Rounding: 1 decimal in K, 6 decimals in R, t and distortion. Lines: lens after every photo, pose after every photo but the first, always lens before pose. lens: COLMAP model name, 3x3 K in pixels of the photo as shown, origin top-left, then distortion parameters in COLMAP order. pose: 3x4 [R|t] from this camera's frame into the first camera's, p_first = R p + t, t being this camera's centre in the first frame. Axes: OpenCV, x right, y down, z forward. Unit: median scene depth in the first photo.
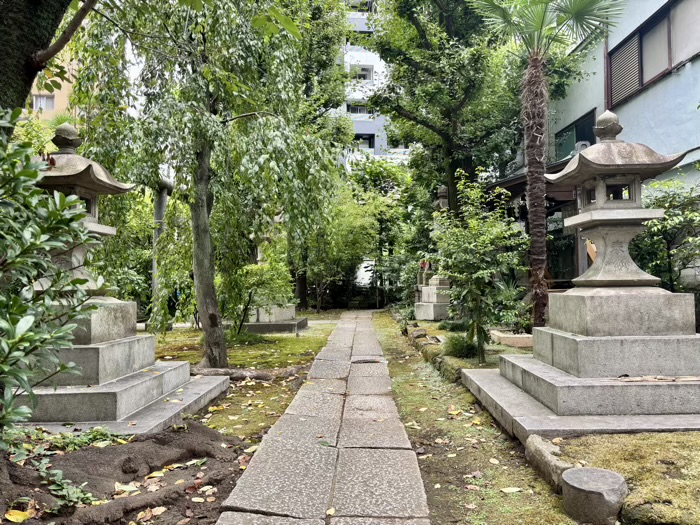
lens RADIAL K [[531.1, 0, 348.6], [0, 531.1, 261.3], [0, 0, 1]] dist [0.052917, -0.057546]
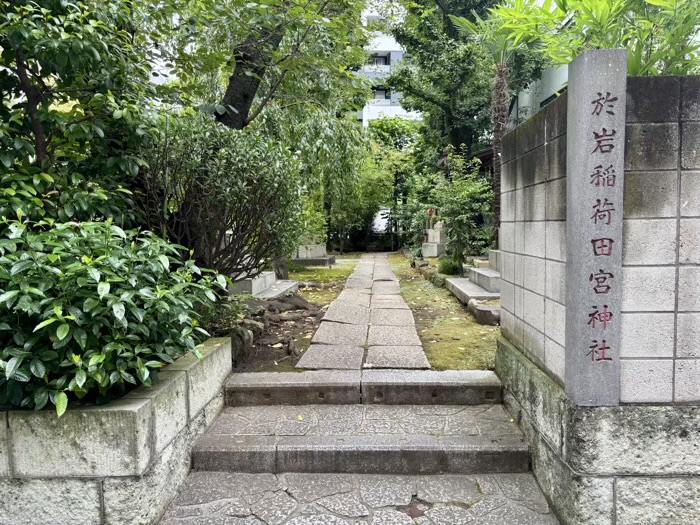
lens RADIAL K [[531.1, 0, 352.7], [0, 531.1, 267.7], [0, 0, 1]] dist [0.052917, -0.057546]
pose [[0.999794, 0.000570, -0.020307, -0.013630], [0.001616, 0.994206, 0.107479, 0.001334], [0.020251, -0.107490, 0.994000, -0.258294]]
